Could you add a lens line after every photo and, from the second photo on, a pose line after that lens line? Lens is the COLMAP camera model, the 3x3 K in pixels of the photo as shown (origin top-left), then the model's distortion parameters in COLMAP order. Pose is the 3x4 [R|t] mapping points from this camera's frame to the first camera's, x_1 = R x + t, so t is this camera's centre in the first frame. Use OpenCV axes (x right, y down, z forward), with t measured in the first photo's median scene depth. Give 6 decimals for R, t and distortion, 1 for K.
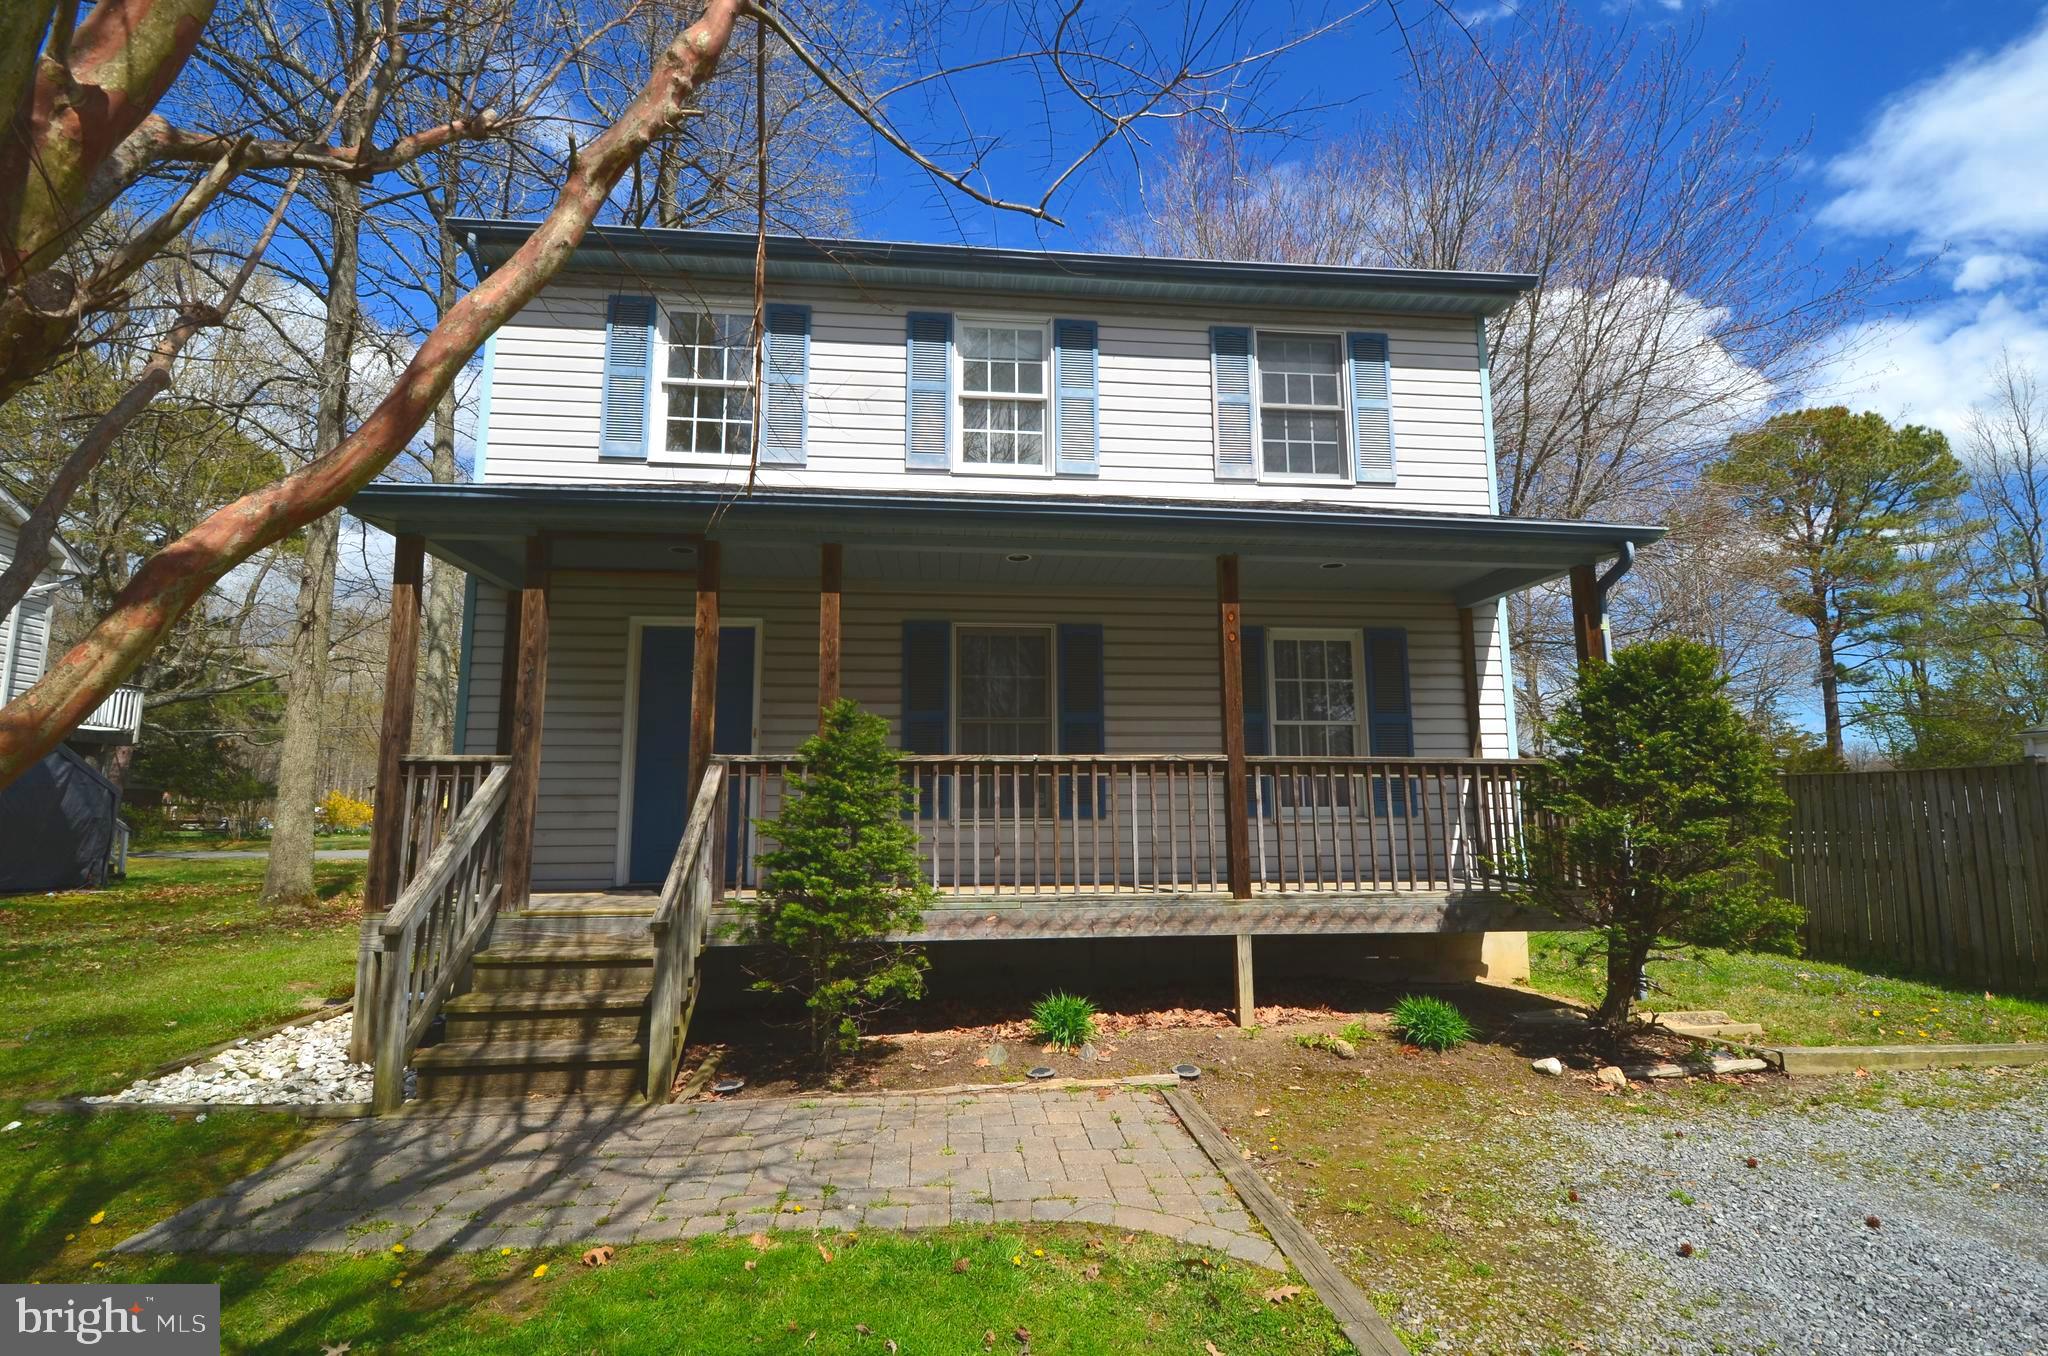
lens RADIAL K [[887.1, 0, 1021.1], [0, 887.1, 686.7], [0, 0, 1]] dist [-0.000931, -0.000231]
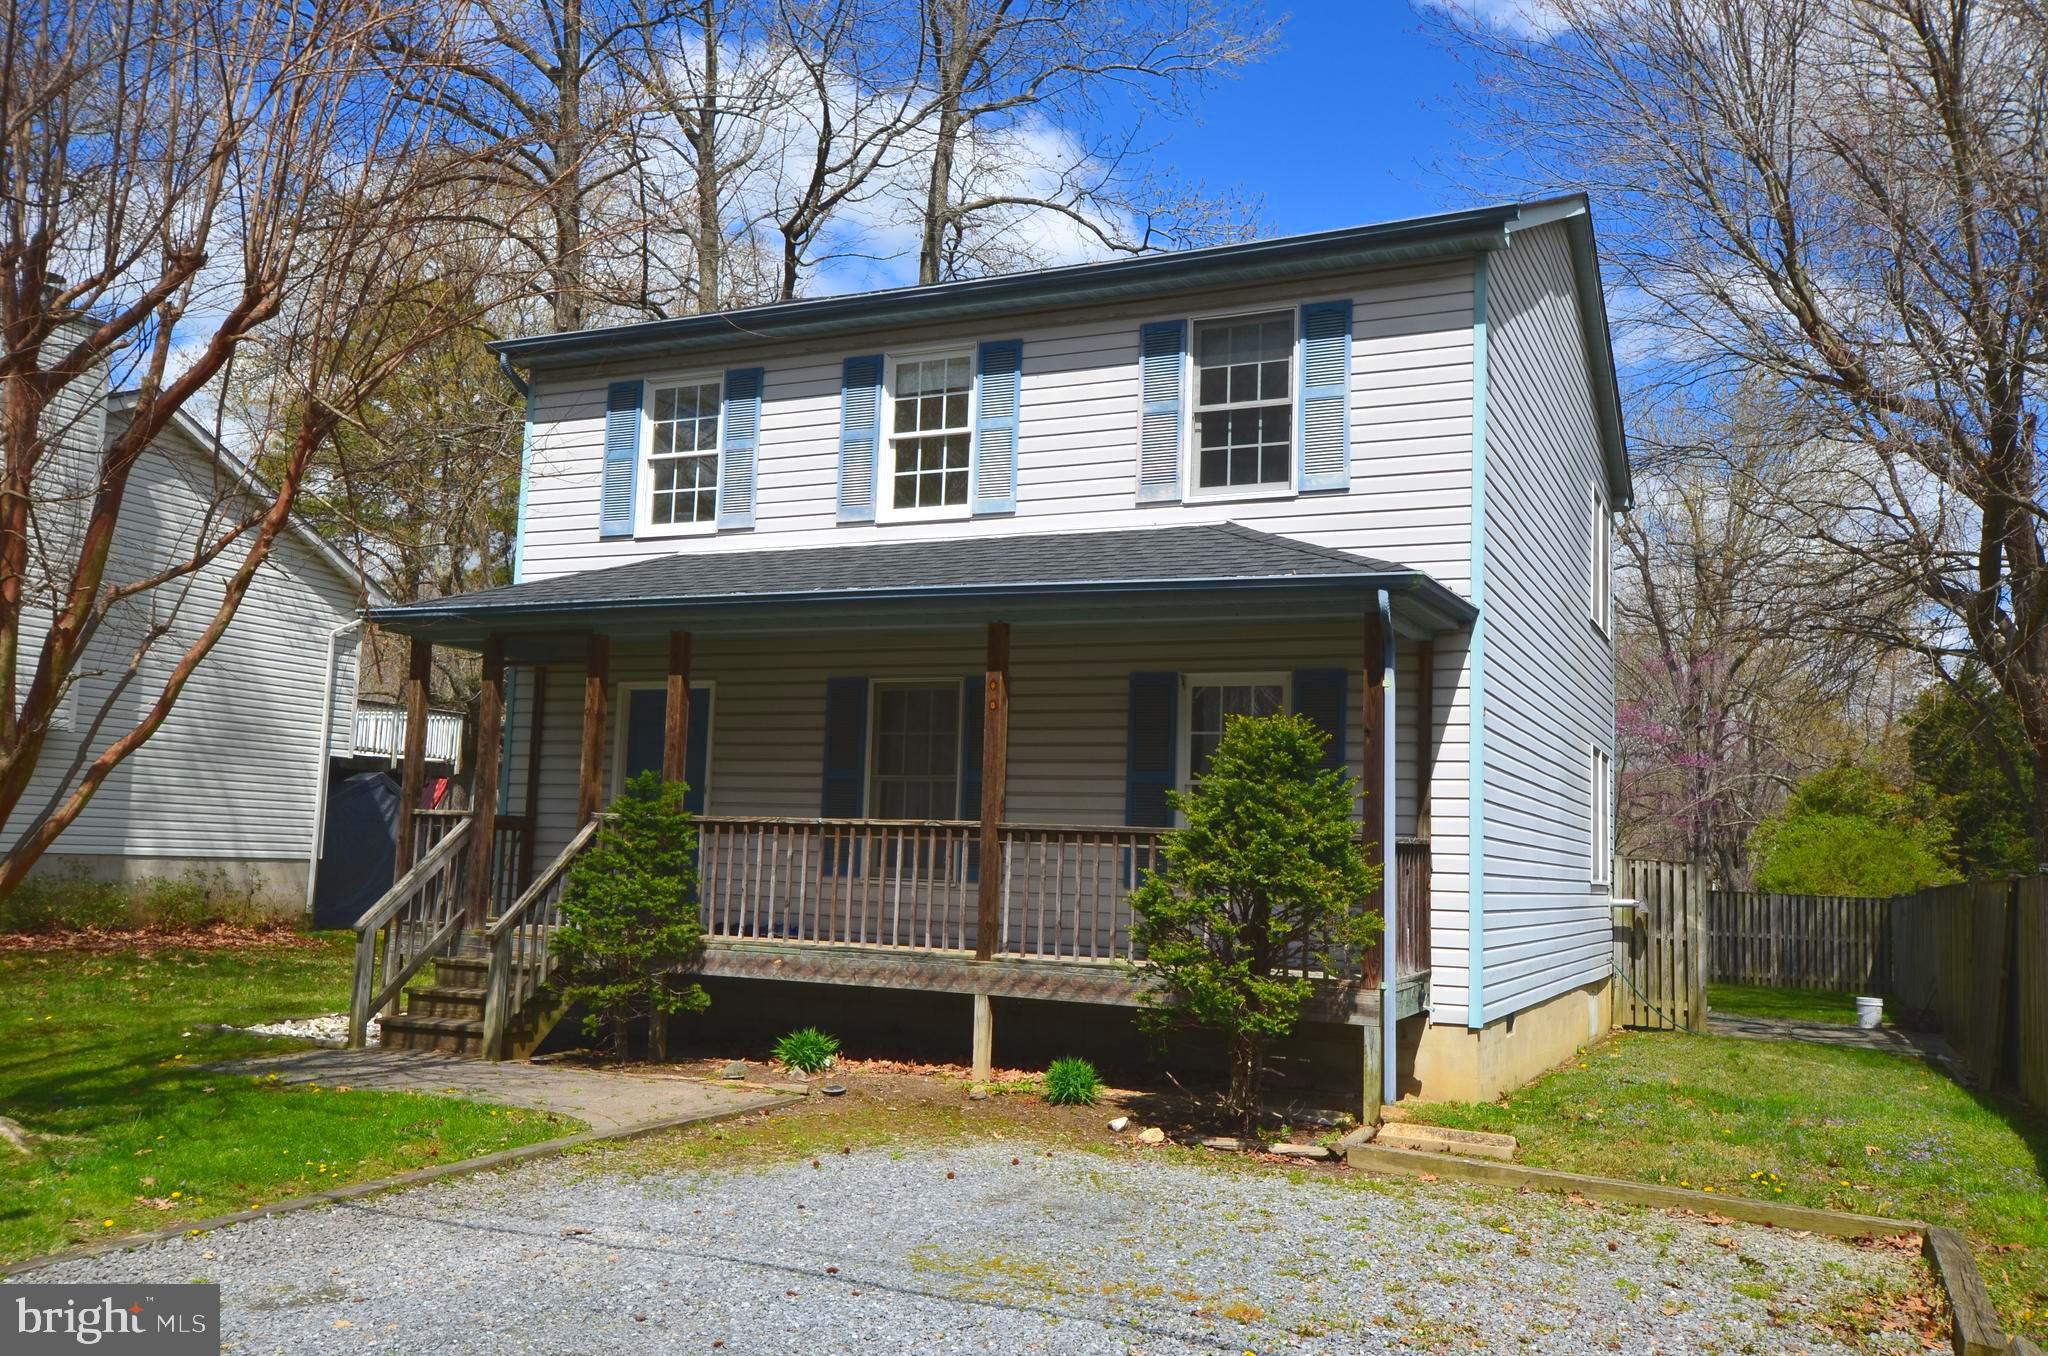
lens RADIAL K [[1641.0, 0, 1026.0], [0, 1641.0, 679.0], [0, 0, 1]] dist [0.002341, 0.000684]
pose [[0.860744, -0.022458, -0.508542, 0.983337], [0.030836, 0.999492, 0.008053, -0.080098], [0.508103, -0.022613, 0.861000, -0.476919]]
